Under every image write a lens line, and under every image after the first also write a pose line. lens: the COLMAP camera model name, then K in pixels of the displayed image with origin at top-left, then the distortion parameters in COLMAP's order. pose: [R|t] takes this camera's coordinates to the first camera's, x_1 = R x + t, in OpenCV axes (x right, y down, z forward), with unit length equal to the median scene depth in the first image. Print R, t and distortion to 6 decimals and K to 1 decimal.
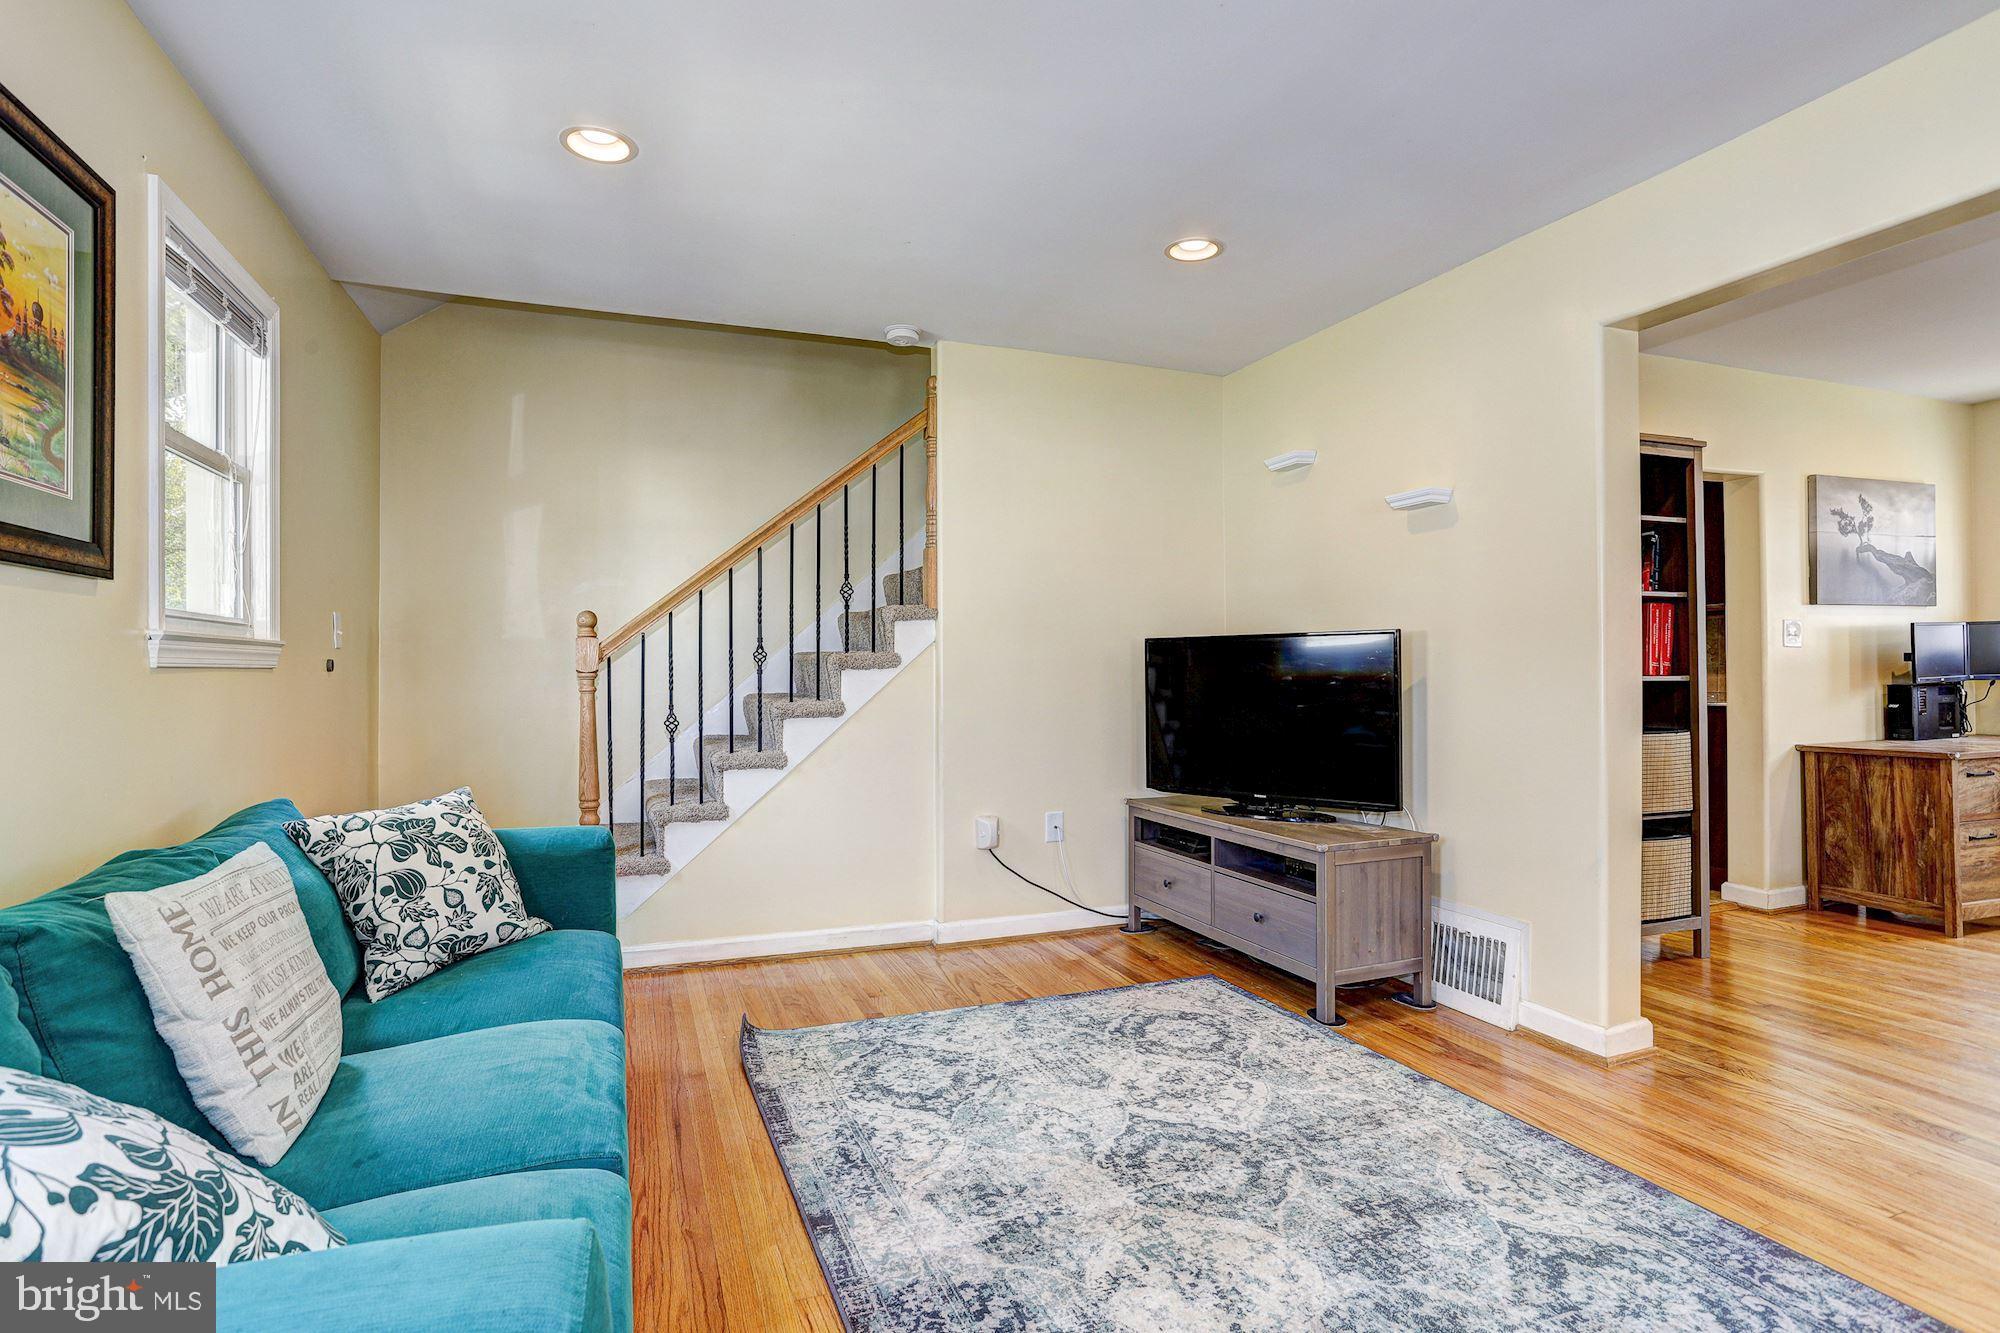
lens RADIAL K [[974.4, 0, 993.5], [0, 974.4, 659.4], [0, 0, 1]] dist [-0.033703, 0.008679]
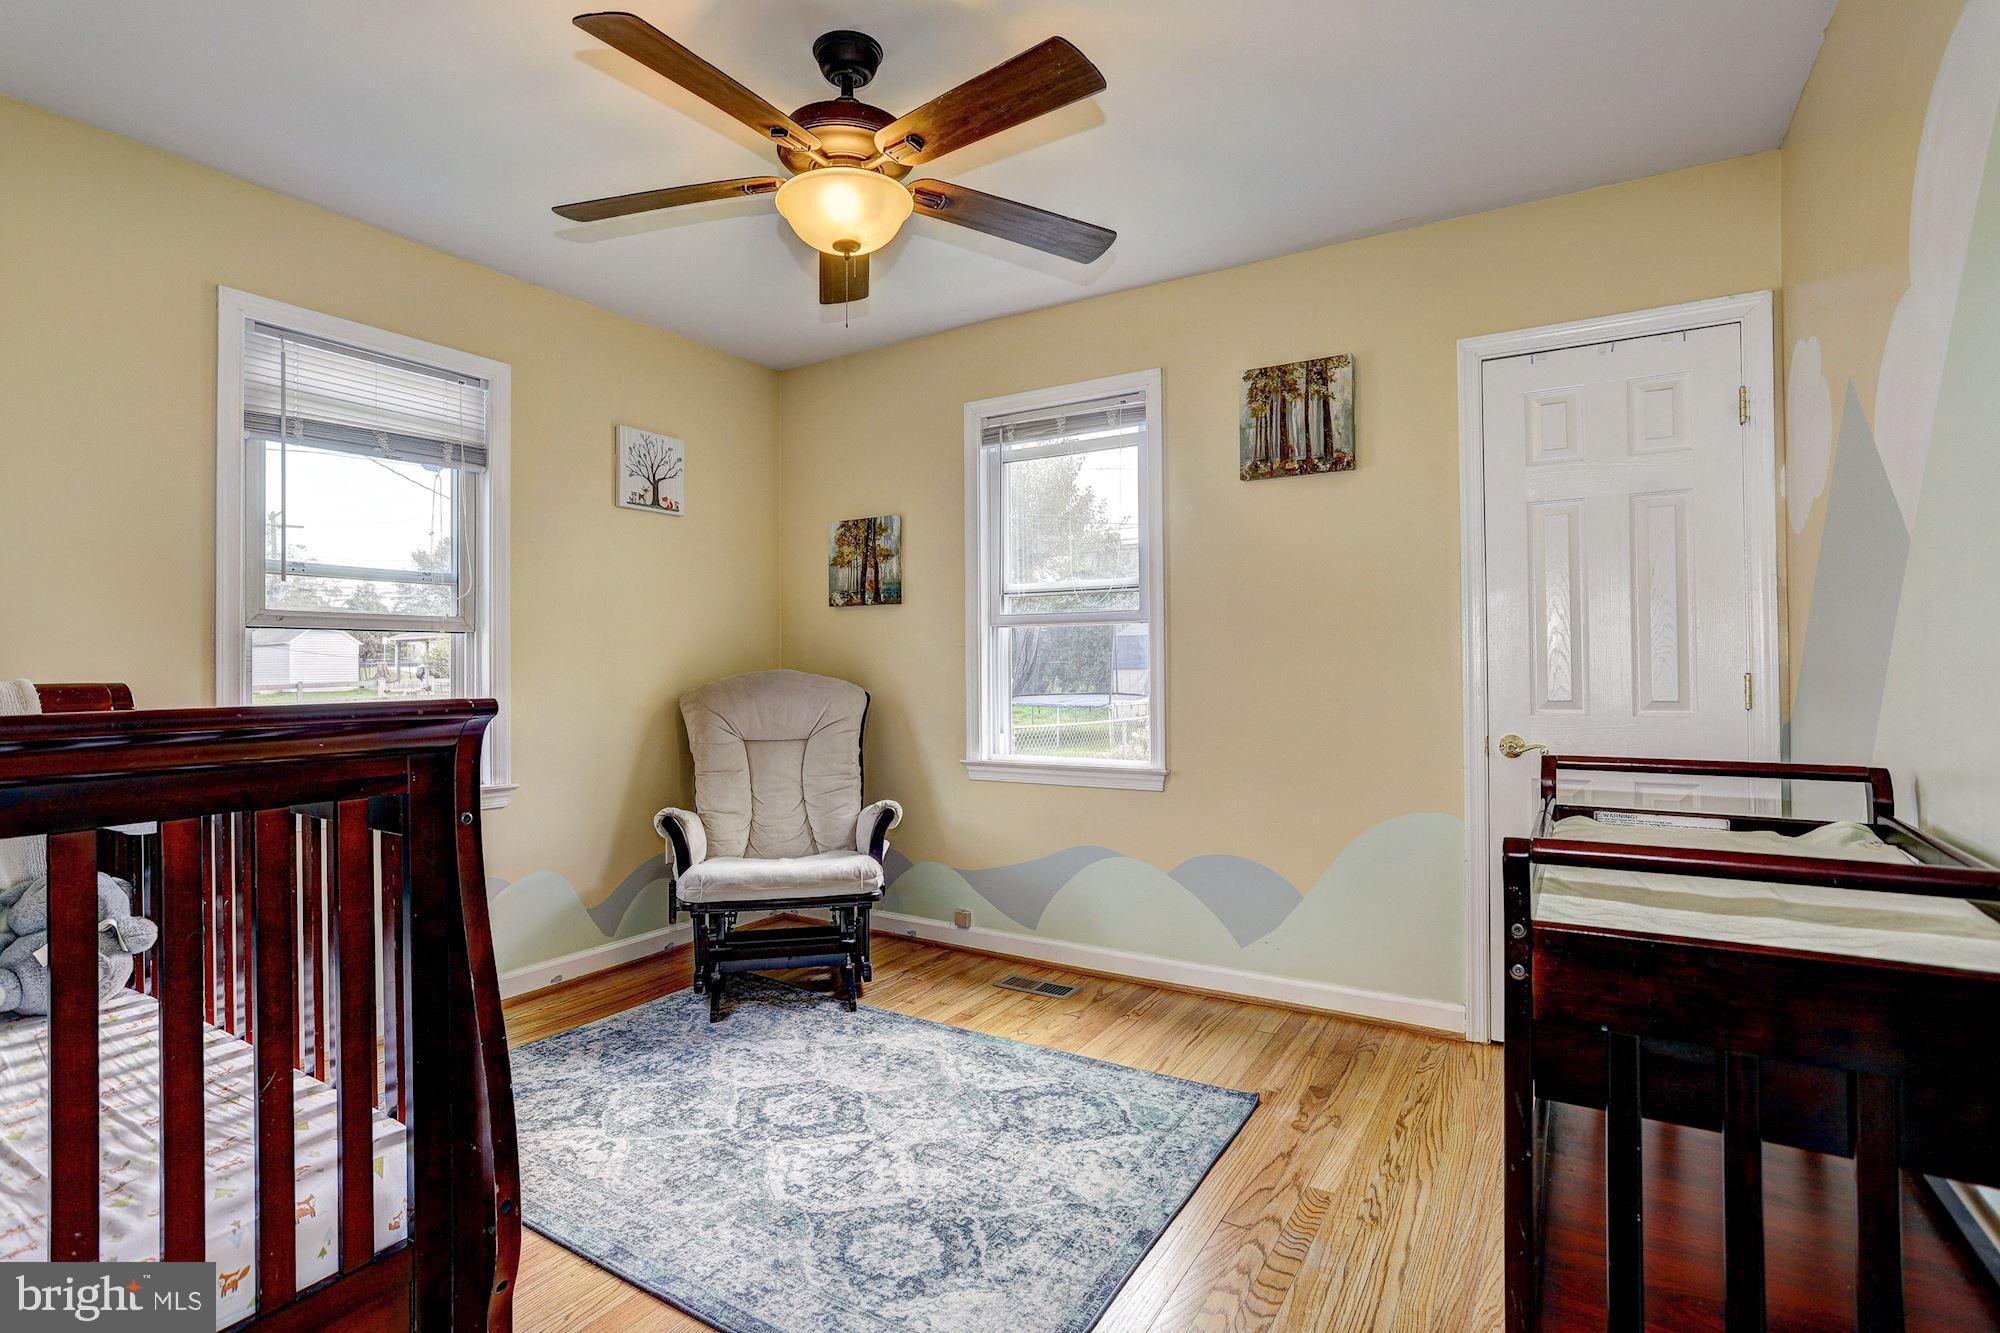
lens RADIAL K [[973.0, 0, 992.2], [0, 973.0, 660.9], [0, 0, 1]] dist [-0.039015, 0.017089]
pose [[-0.809964, -0.002139, -0.586475, 0.740666], [0.012400, 0.999707, -0.020771, -0.102729], [0.586348, -0.024096, -0.809701, 2.112031]]
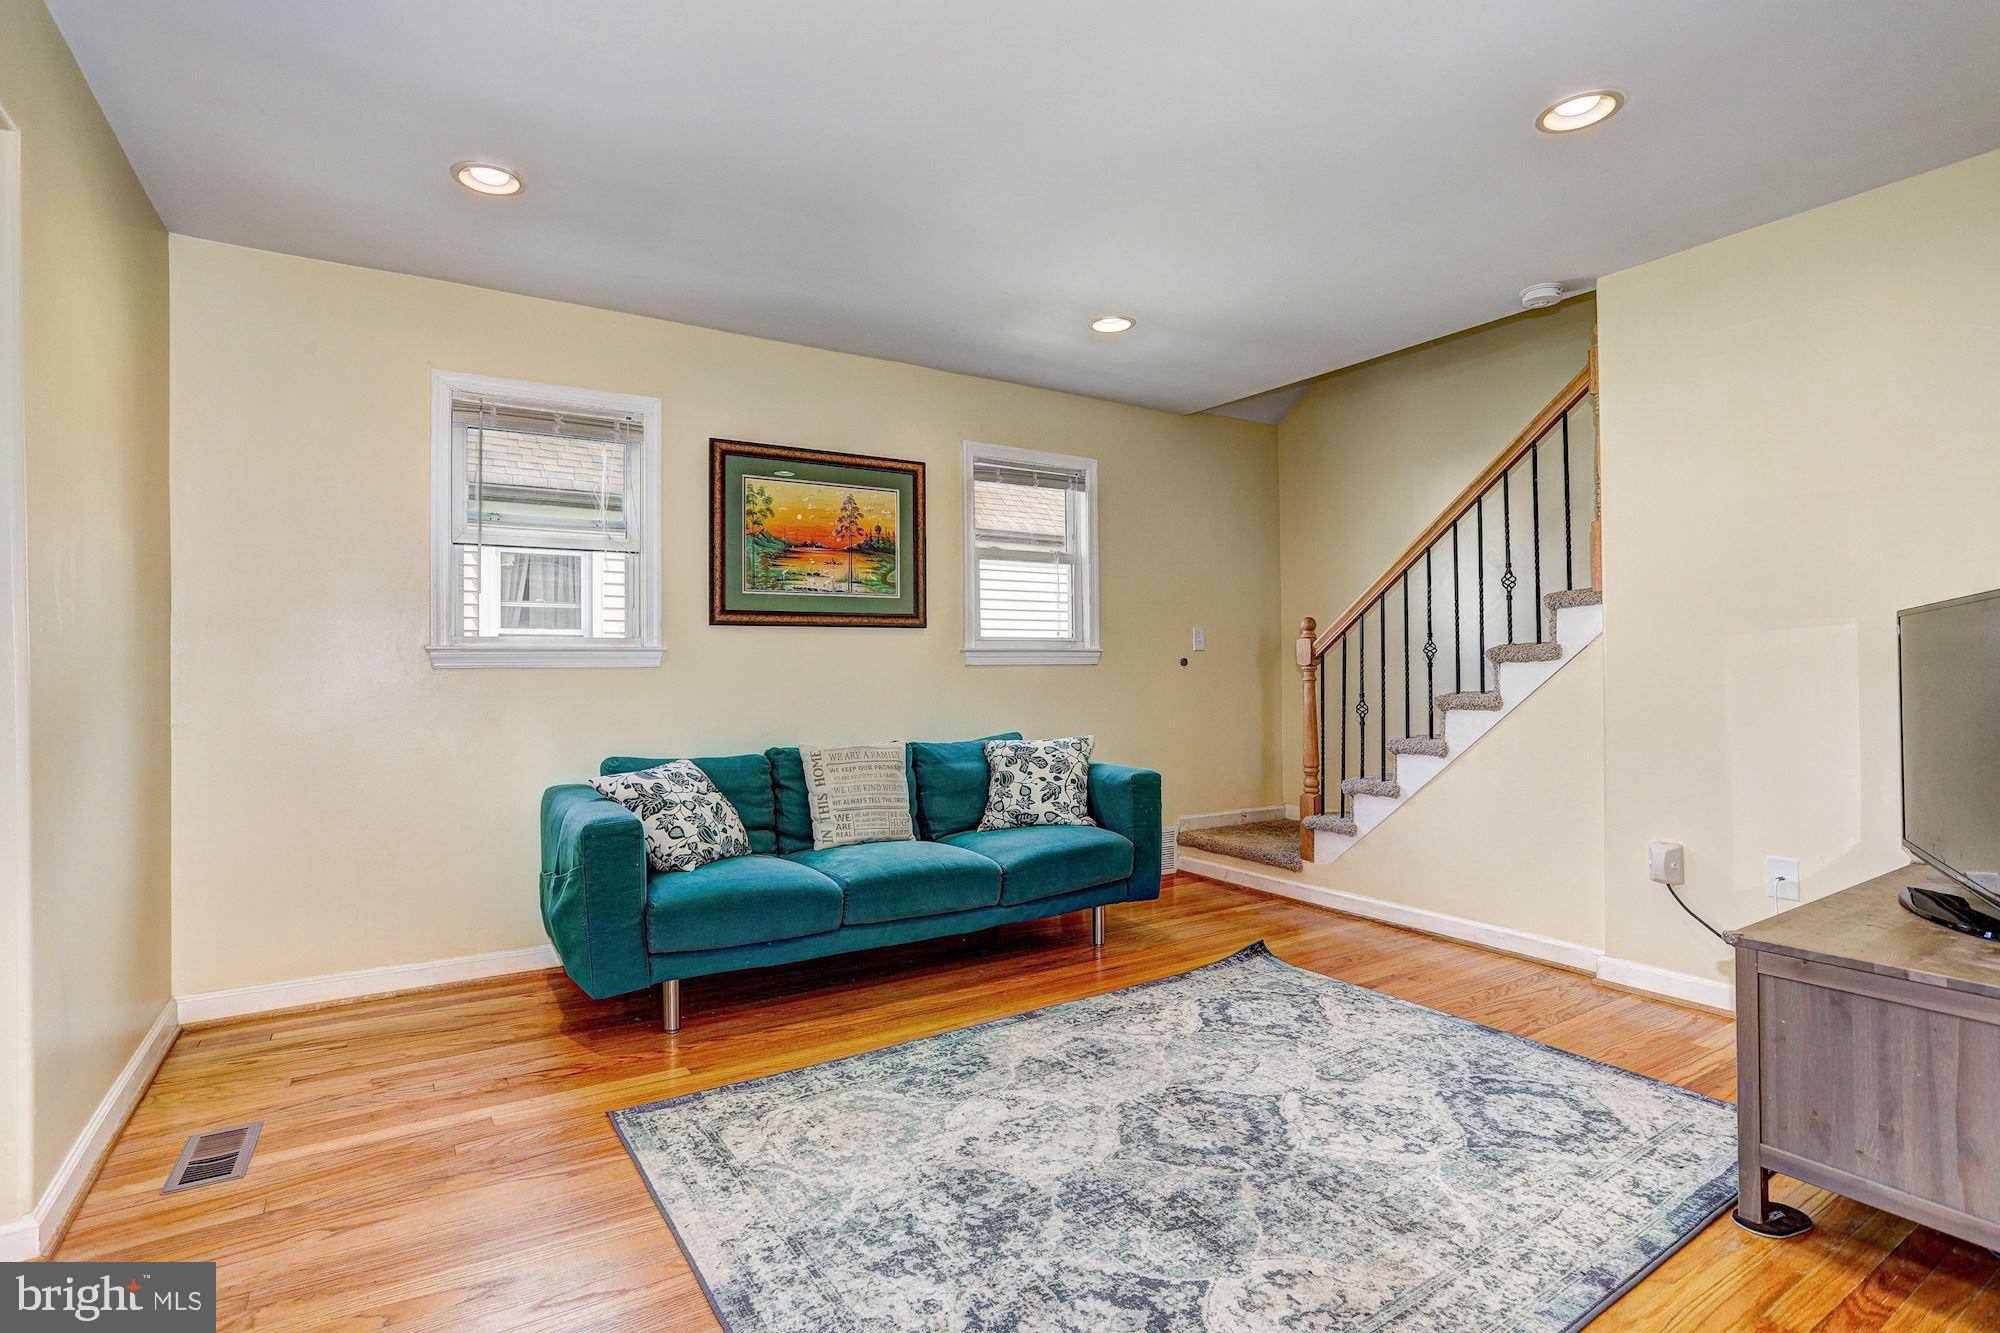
lens RADIAL K [[973.0, 0, 1003.8], [0, 973.0, 662.1], [0, 0, 1]] dist [-0.039015, 0.017089]
pose [[0.214472, -0.001201, -0.976729, 1.094989], [0.019934, 0.999796, 0.003148, -0.003925], [0.976527, -0.020146, 0.214452, 0.501311]]
